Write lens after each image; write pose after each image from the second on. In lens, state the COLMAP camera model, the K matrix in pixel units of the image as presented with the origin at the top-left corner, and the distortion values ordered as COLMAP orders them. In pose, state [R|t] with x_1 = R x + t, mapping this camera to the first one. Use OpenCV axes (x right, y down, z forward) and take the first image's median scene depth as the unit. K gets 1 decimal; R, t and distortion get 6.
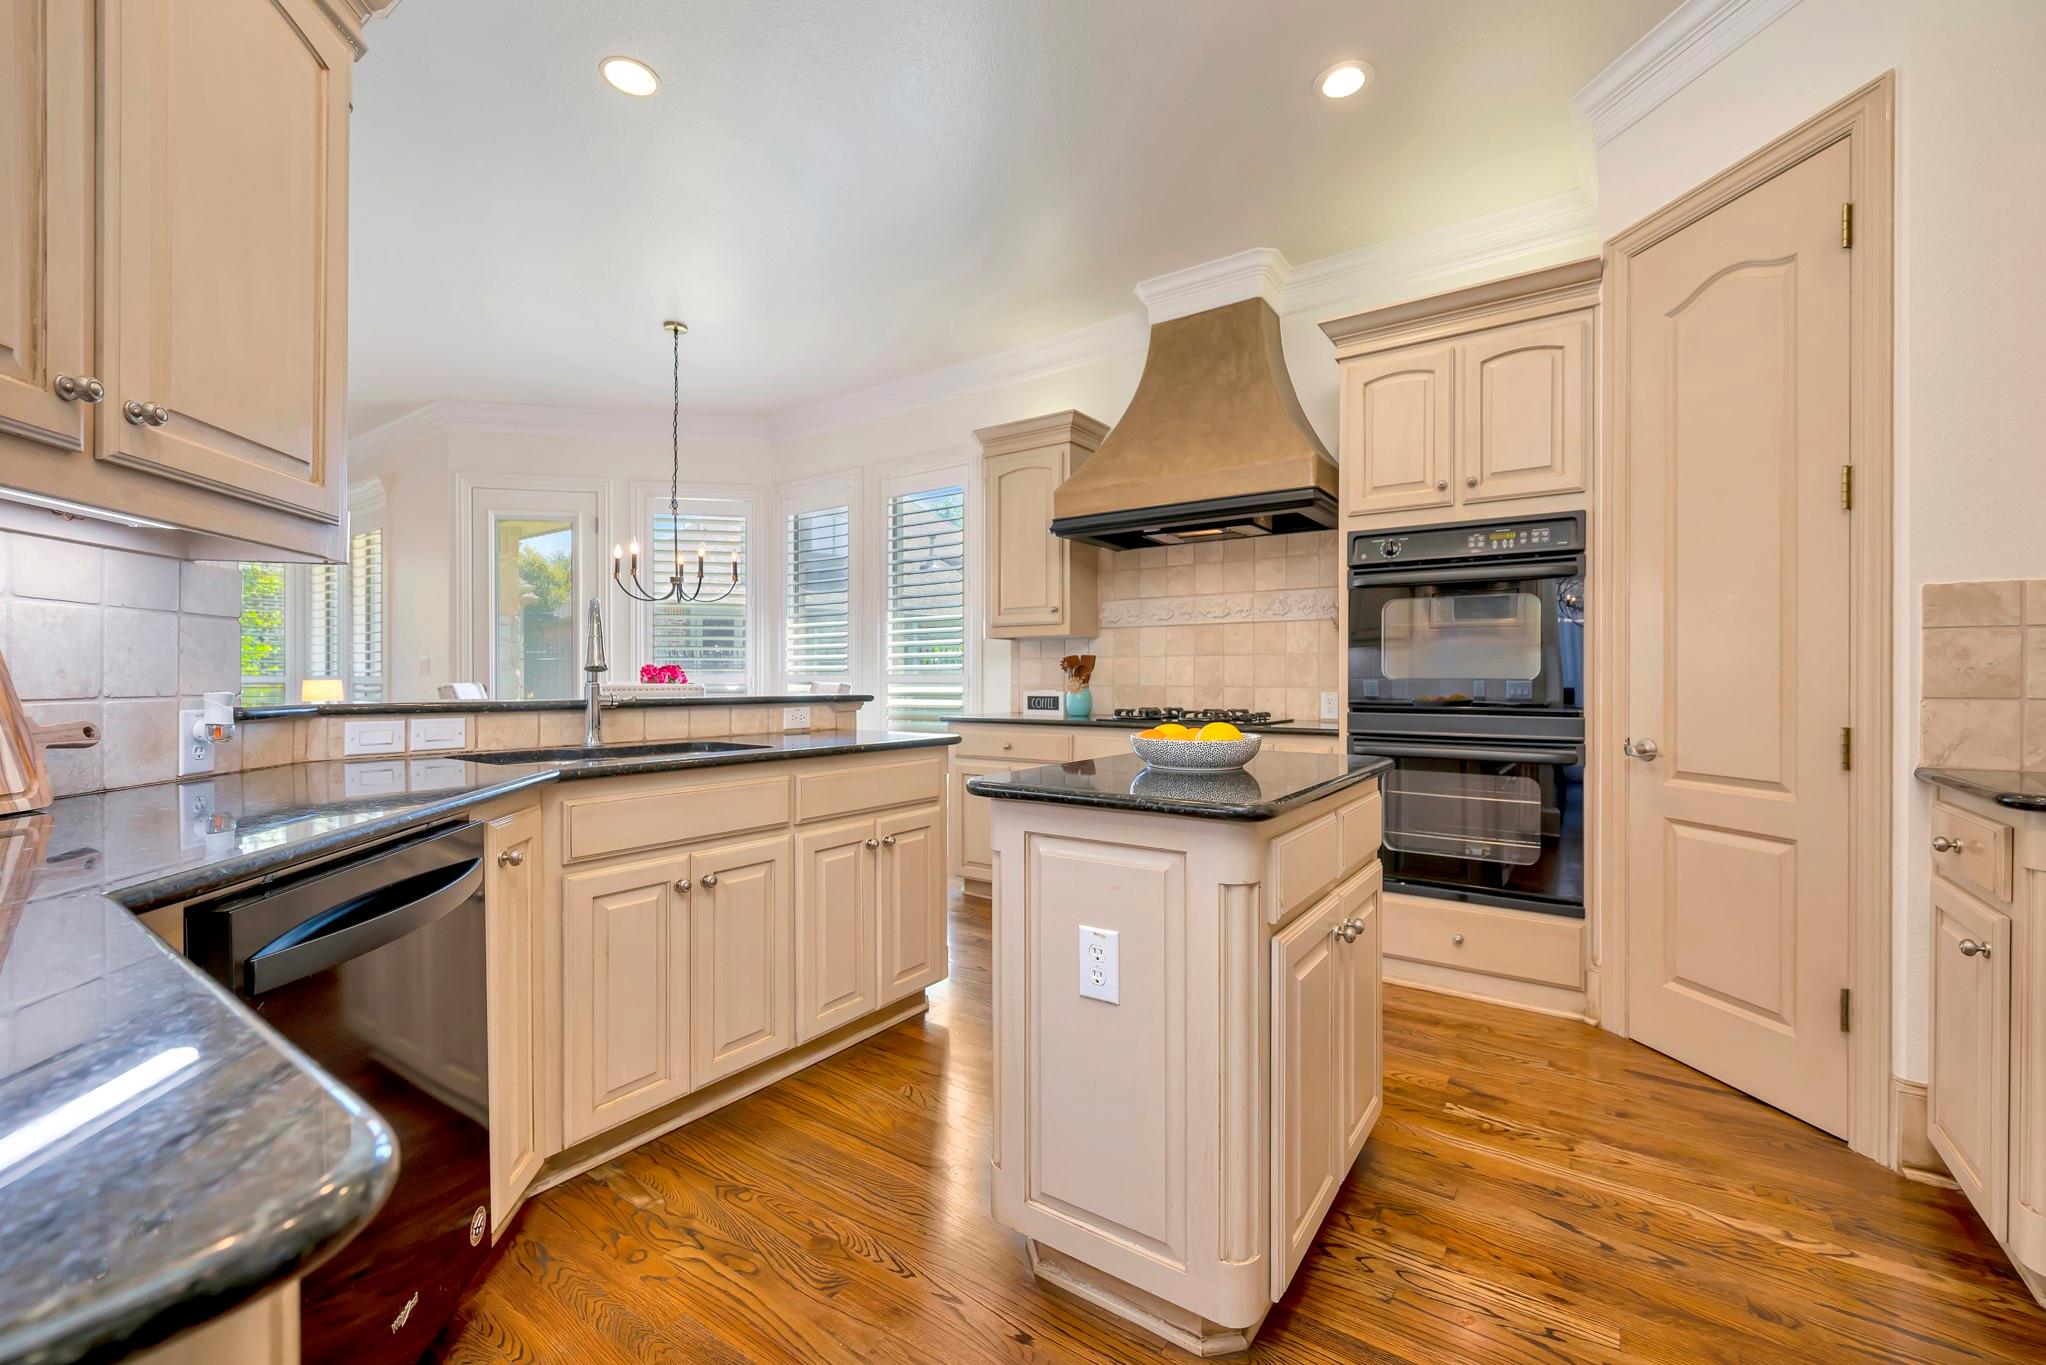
lens RADIAL K [[822.0, 0, 1031.5], [0, 822.0, 685.7], [0, 0, 1]] dist [0.002320, -0.000103]
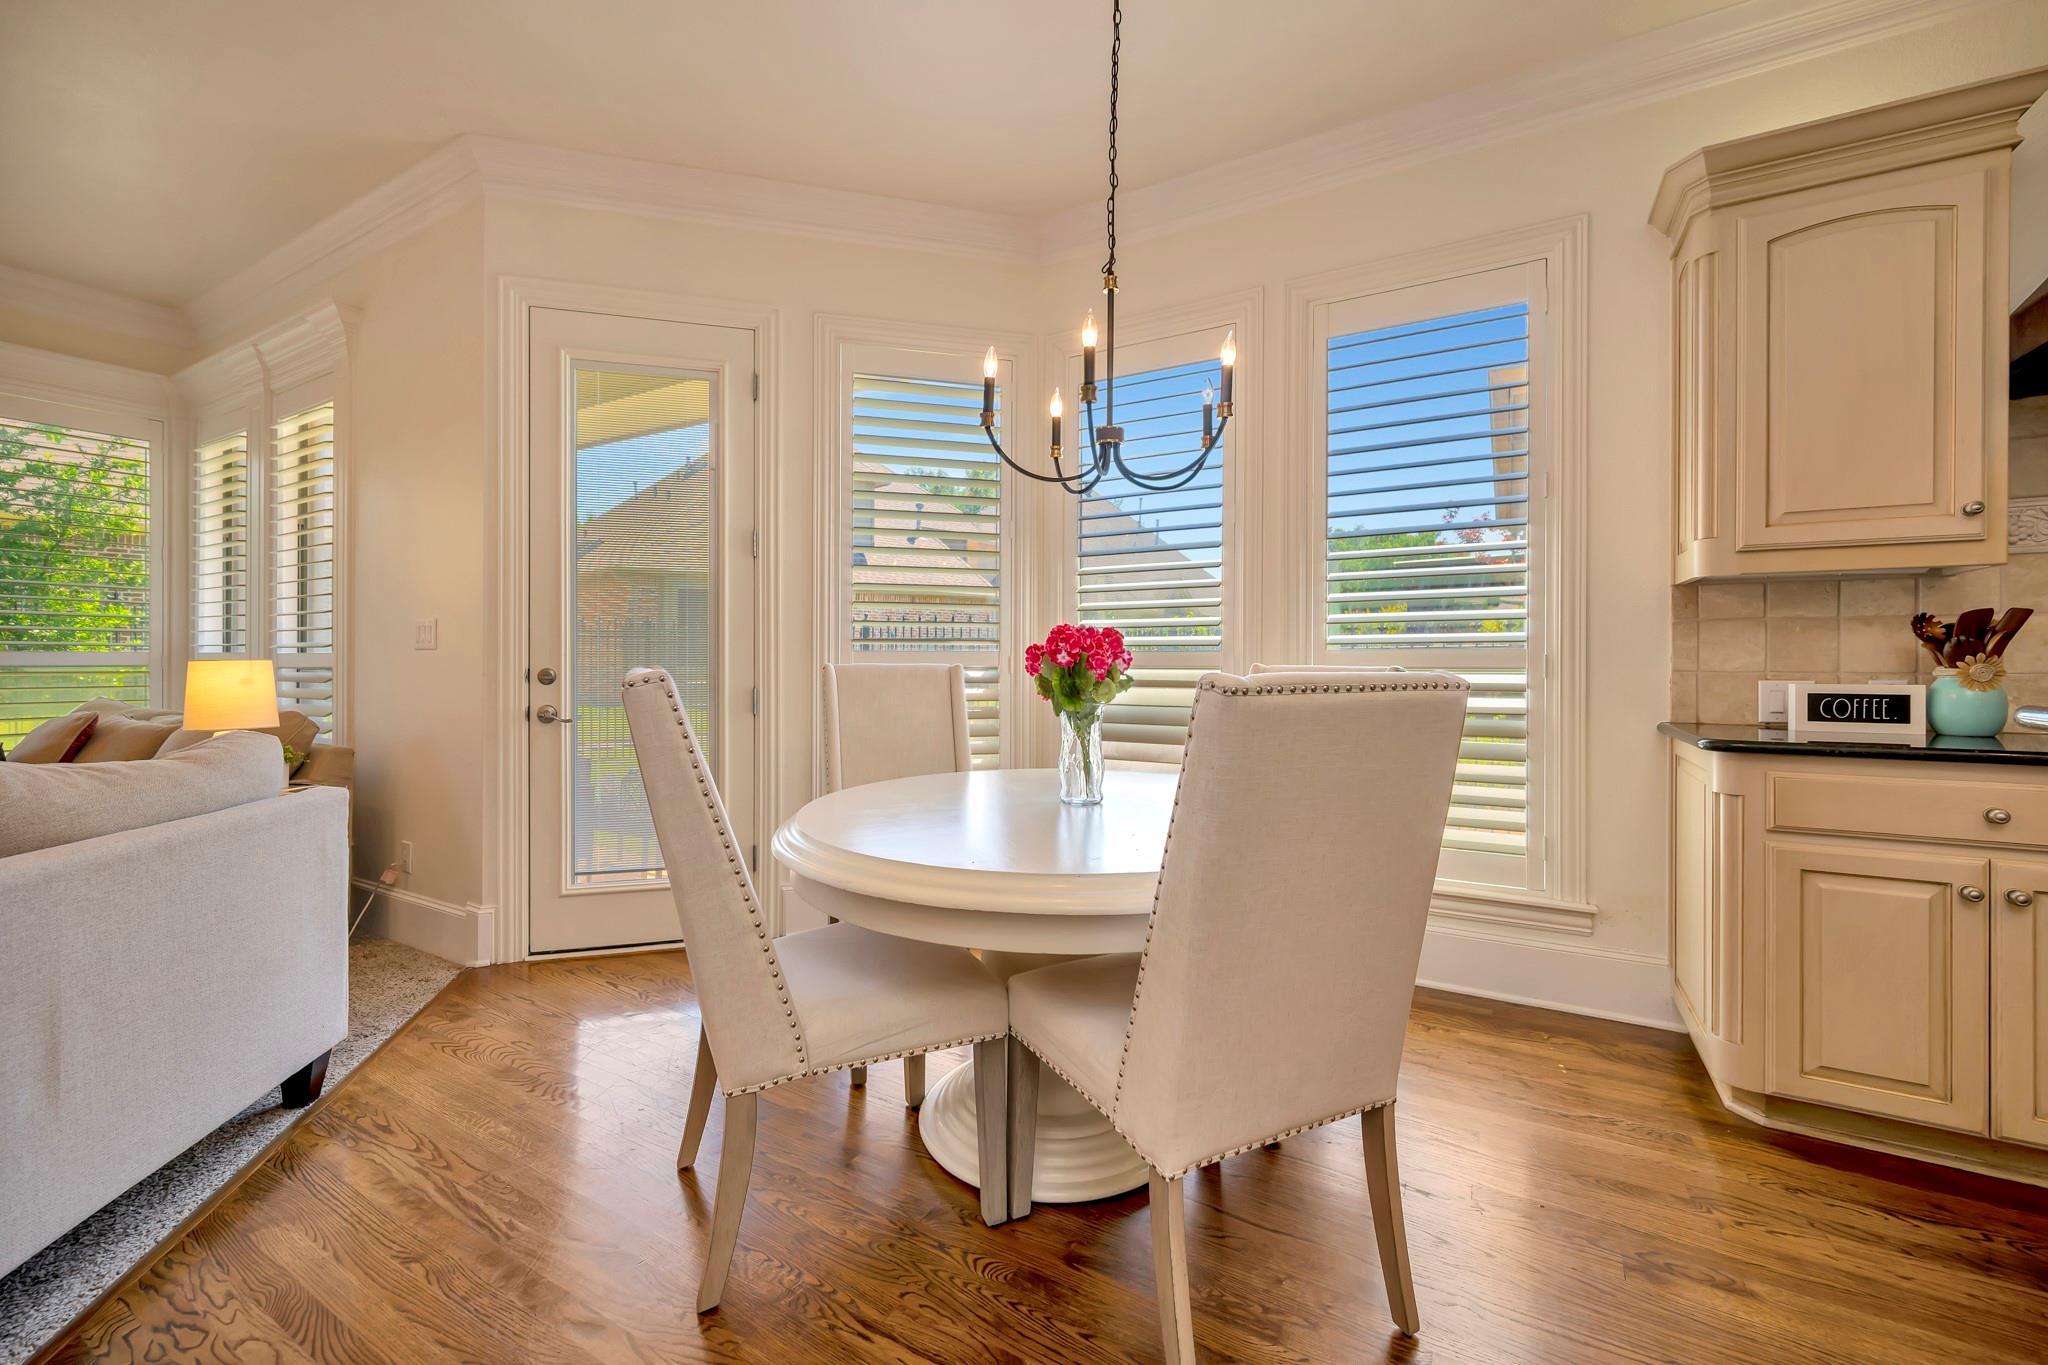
lens RADIAL K [[844.0, 0, 1020.2], [0, 844.0, 674.6], [0, 0, 1]] dist [0.001393, 0.000076]
pose [[0.997396, 0.002172, 0.072086, -0.546804], [-0.002460, 0.999989, 0.003895, 0.000539], [-0.072077, -0.004062, 0.997391, 0.578291]]
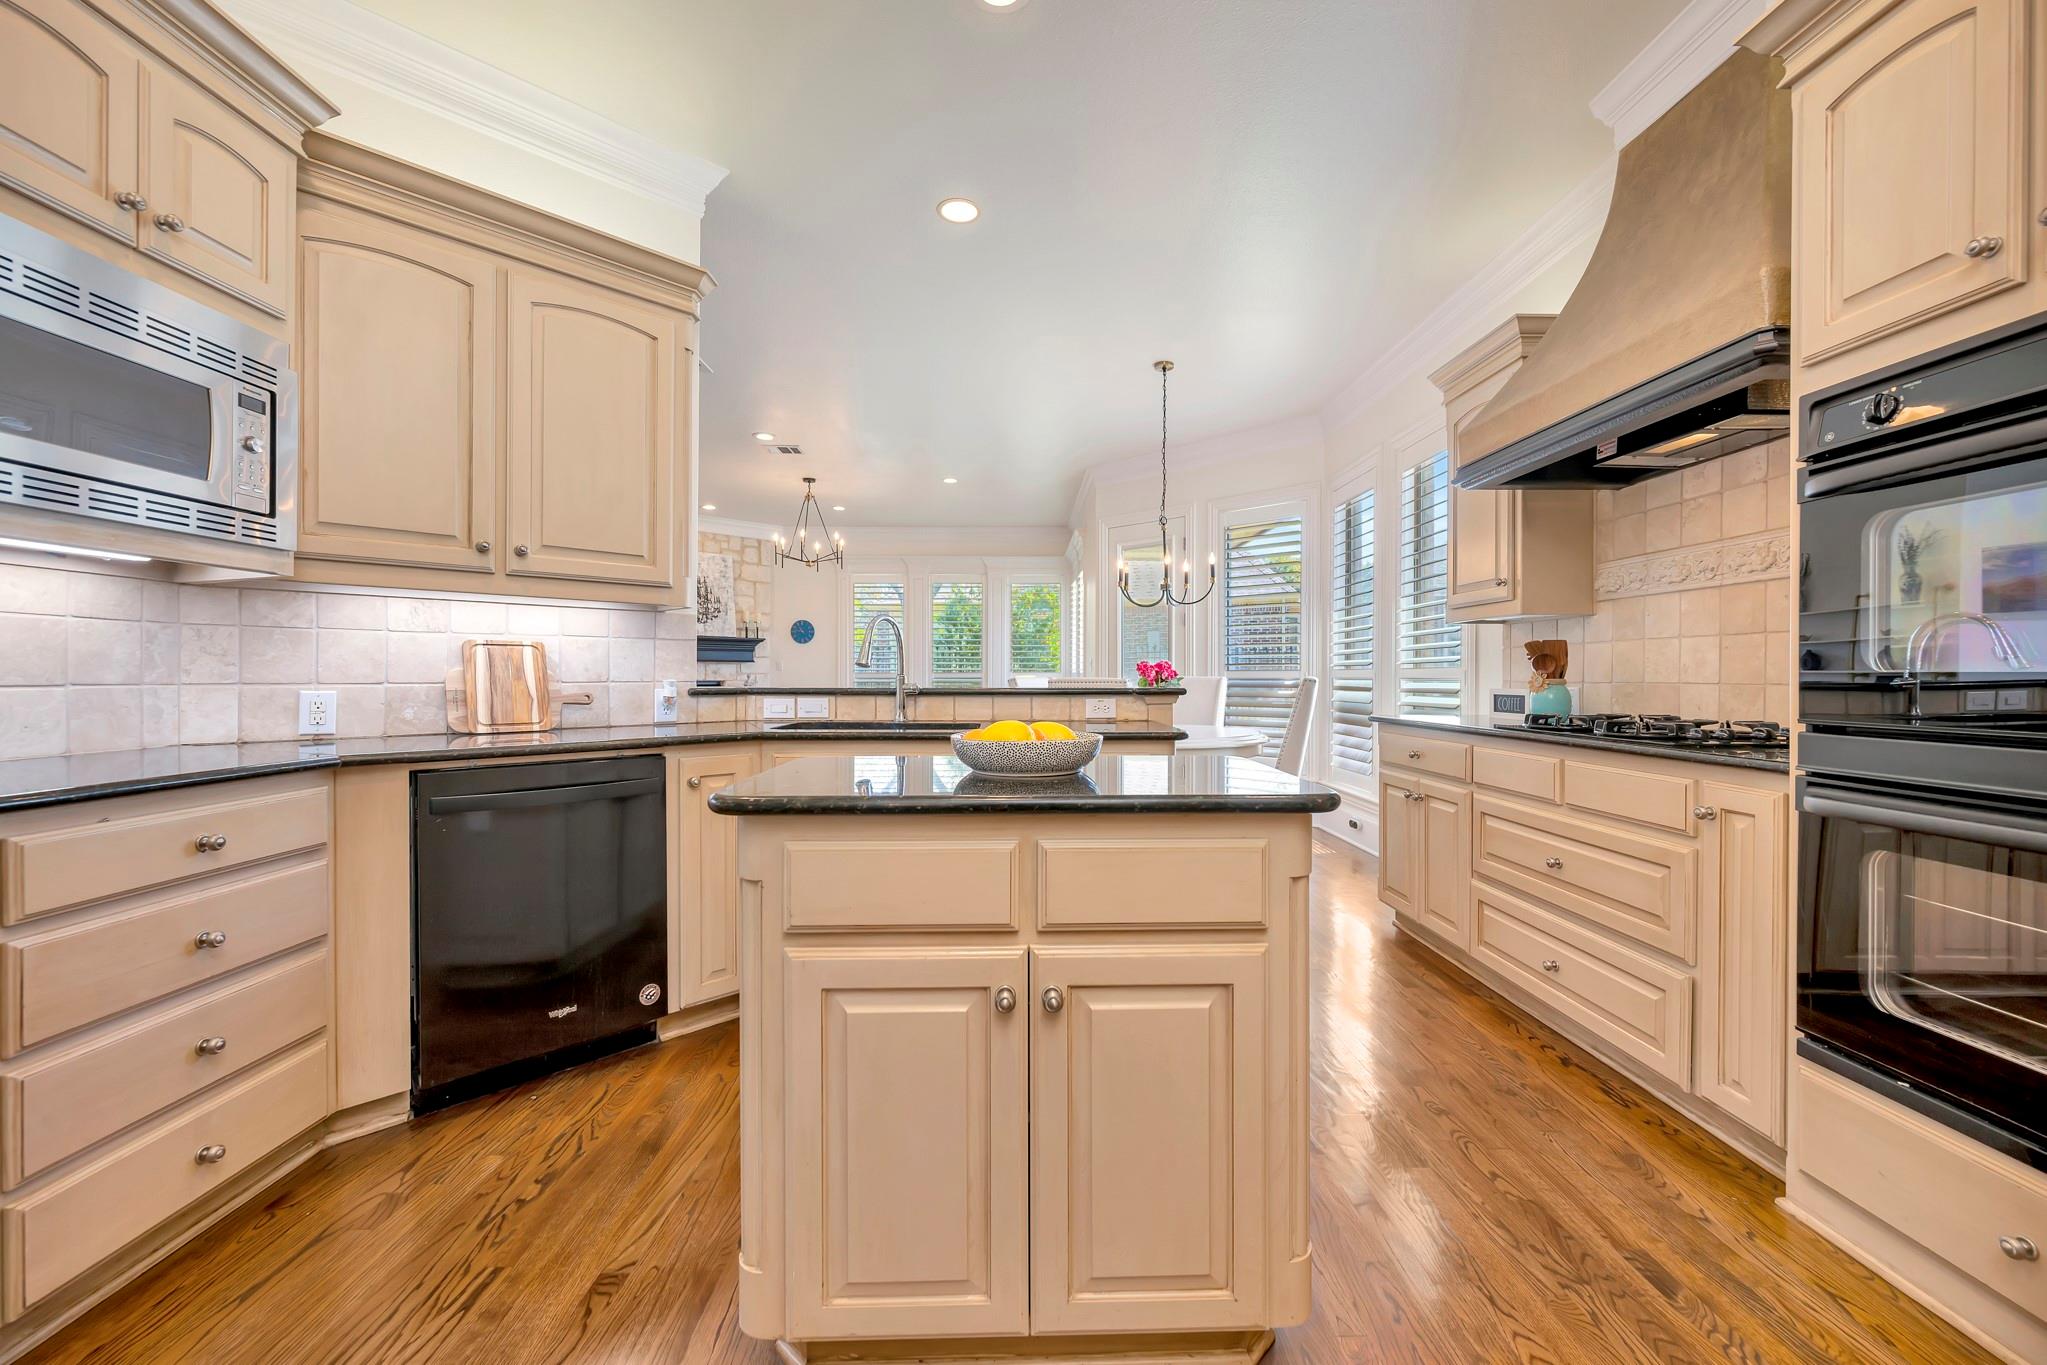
lens RADIAL K [[801.2, 0, 1050.6], [0, 801.2, 682.1], [0, 0, 1]] dist [0.000720, -0.000251]
pose [[0.604638, 0.006549, -0.796474, 0.376614], [-0.005941, 0.999975, 0.003713, 0.000556], [0.796478, 0.002487, 0.604662, 0.216941]]
